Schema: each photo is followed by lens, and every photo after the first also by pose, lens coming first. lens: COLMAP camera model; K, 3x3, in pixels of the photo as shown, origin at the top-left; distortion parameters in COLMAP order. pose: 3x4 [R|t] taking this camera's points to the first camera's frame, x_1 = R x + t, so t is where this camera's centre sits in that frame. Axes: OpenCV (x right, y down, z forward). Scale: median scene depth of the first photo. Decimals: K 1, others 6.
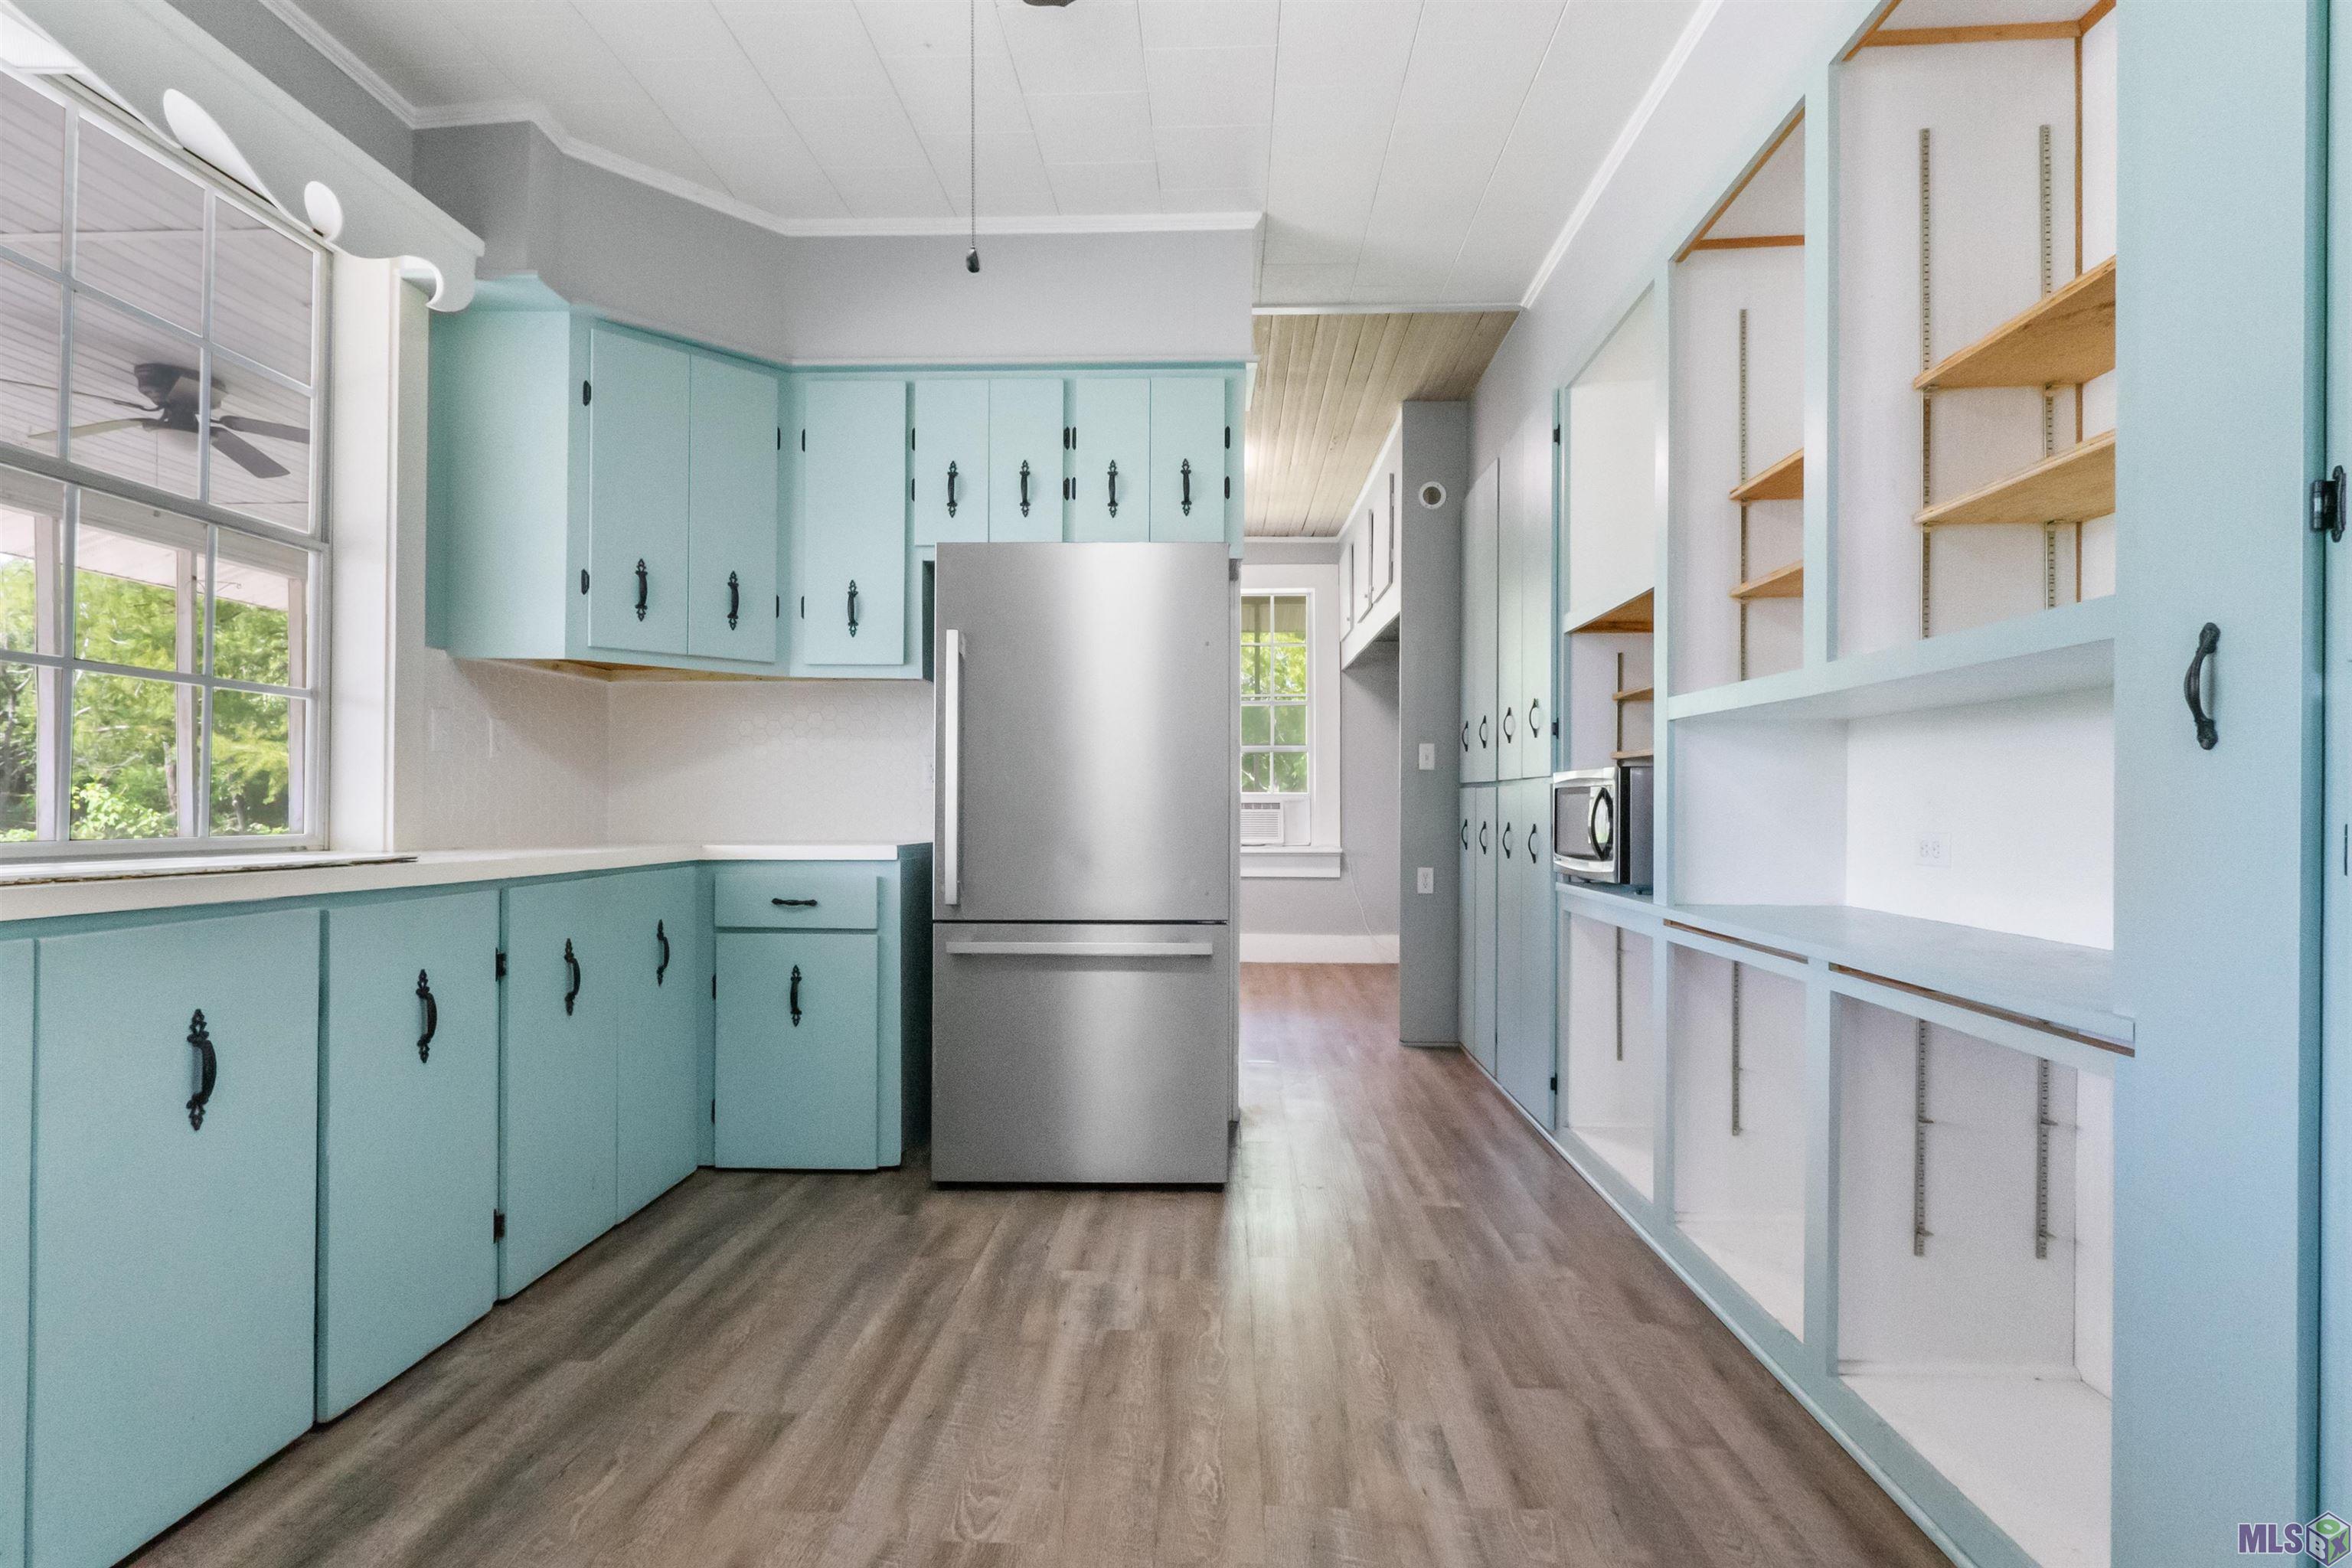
lens RADIAL K [[1112.1, 0, 1176.7], [0, 1112.1, 793.1], [0, 0, 1]] dist [-0.004679, -0.000396]
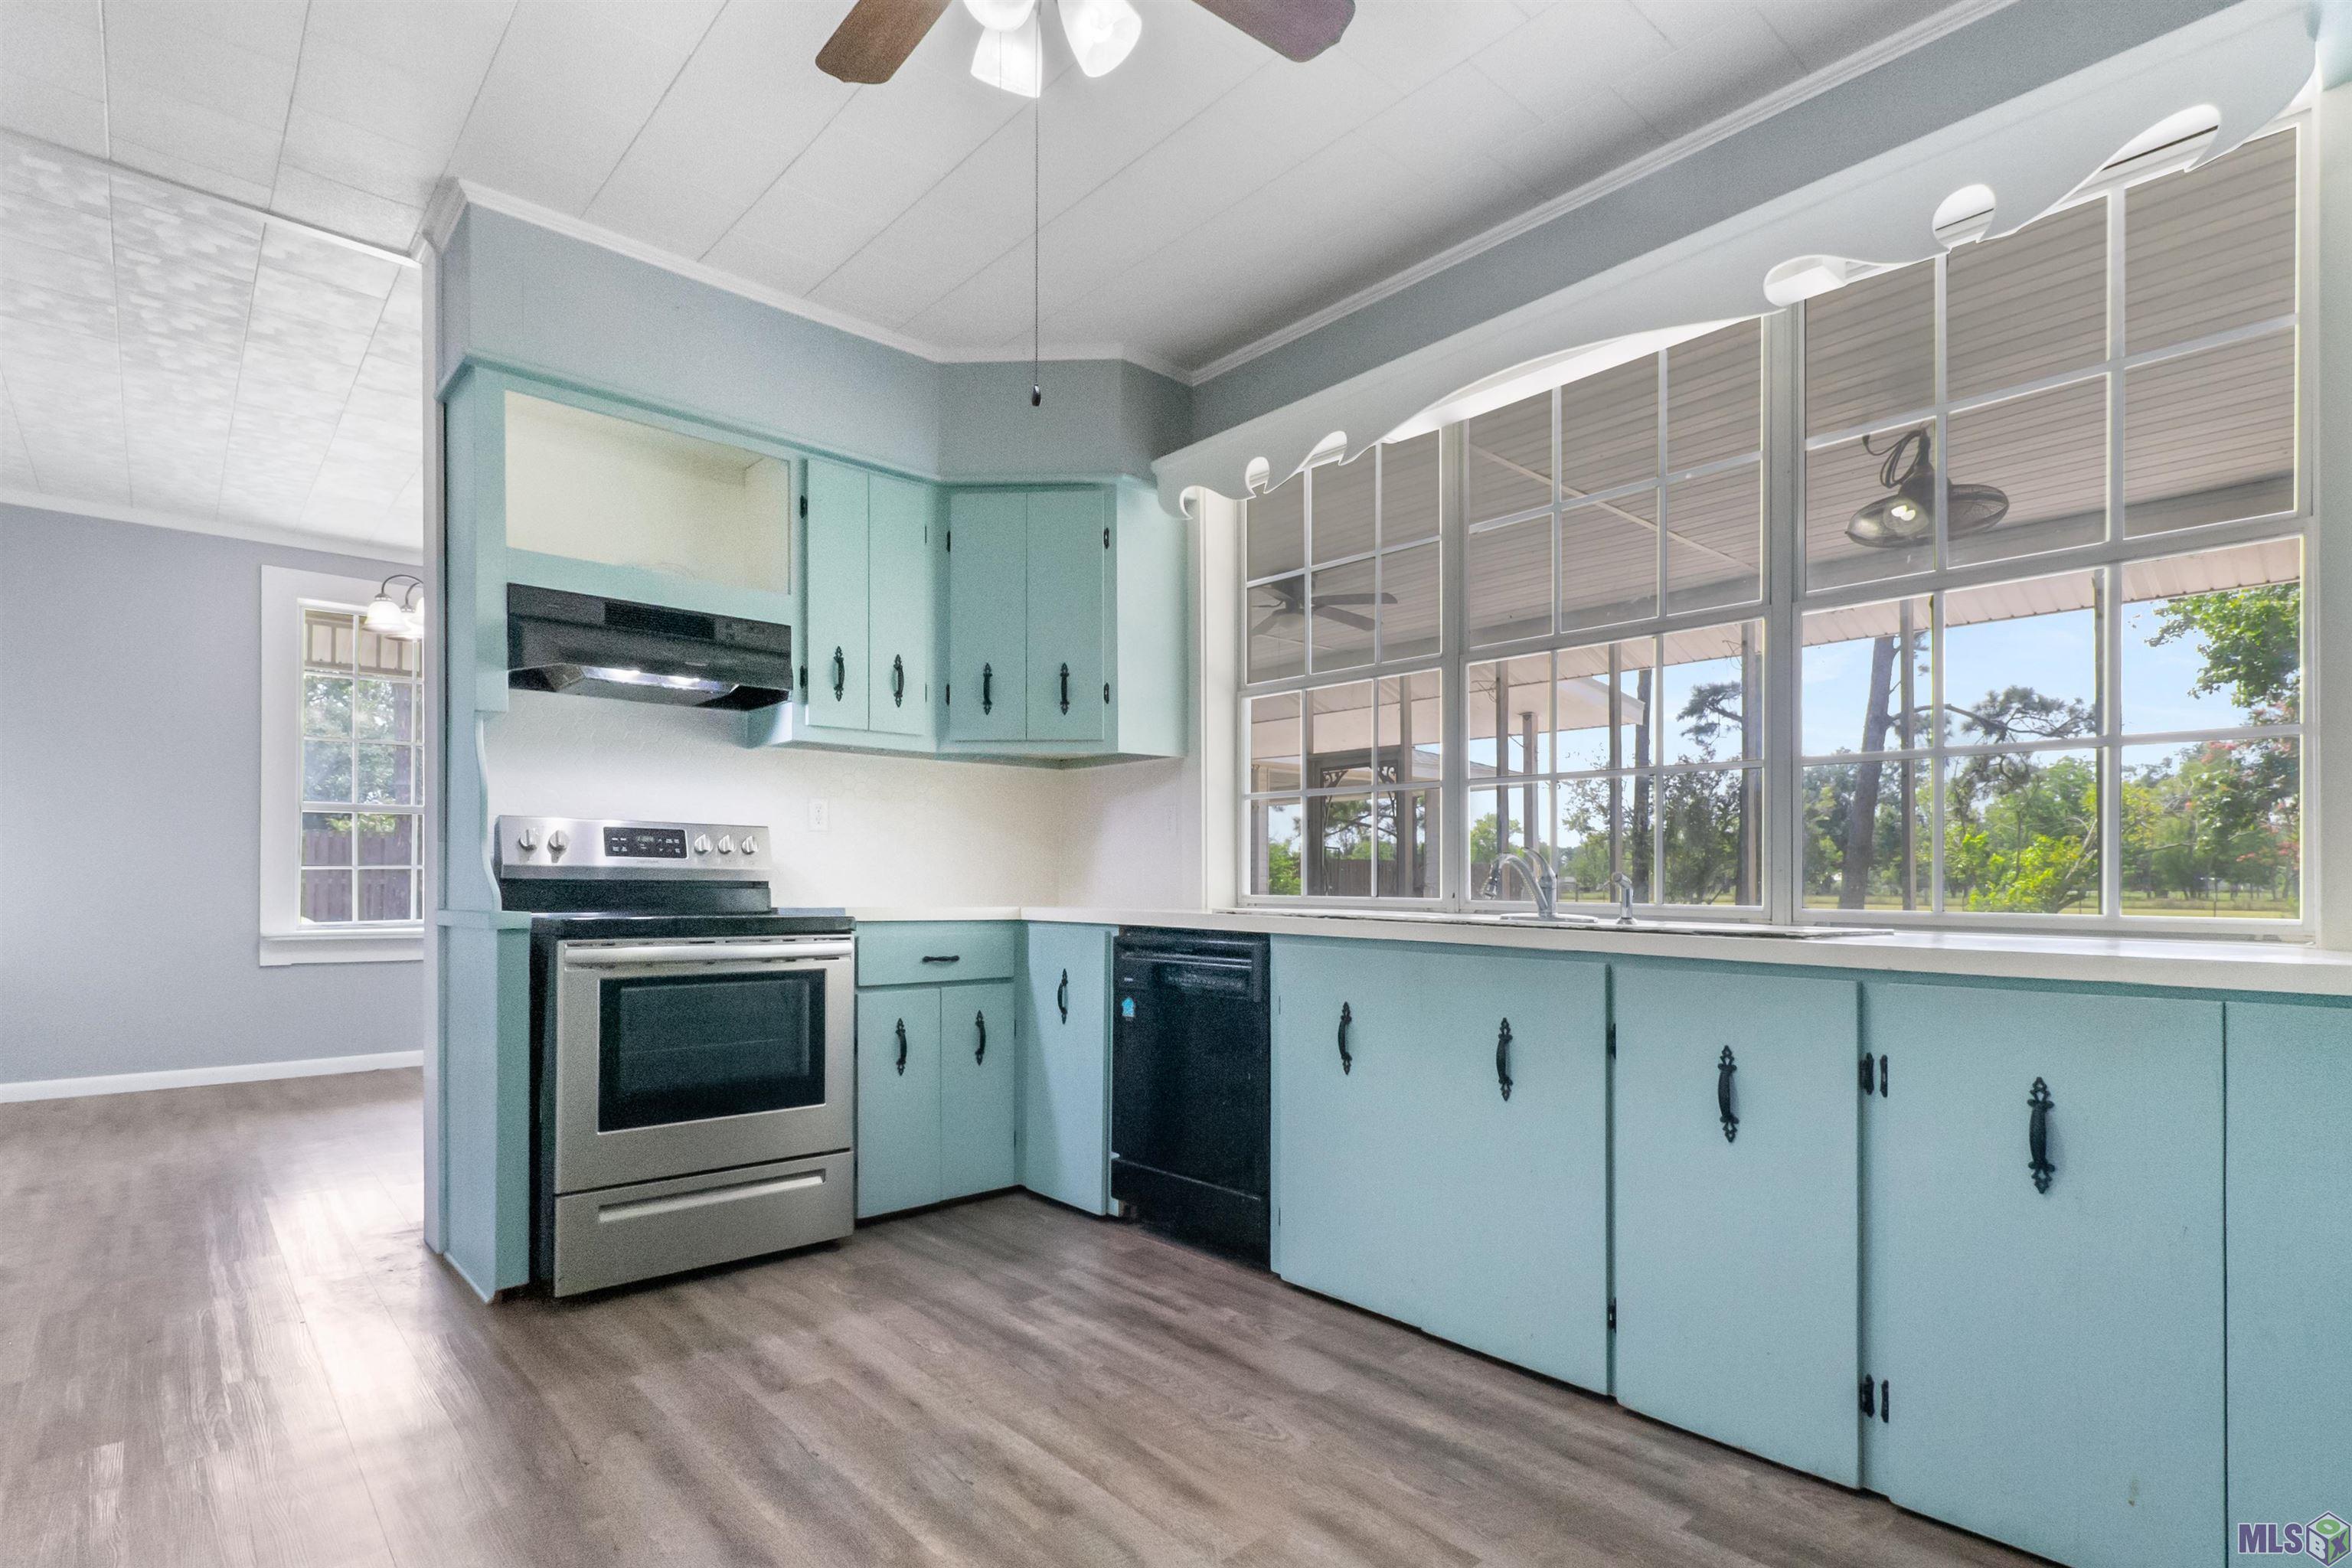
lens RADIAL K [[1112.1, 0, 1184.3], [0, 1112.1, 895.8], [0, 0, 1]] dist [-0.004679, -0.000396]
pose [[-0.717123, -0.004796, -0.696931, 0.385215], [0.002418, 0.999953, -0.009369, 0.037559], [0.696943, -0.008404, -0.717077, 1.516813]]
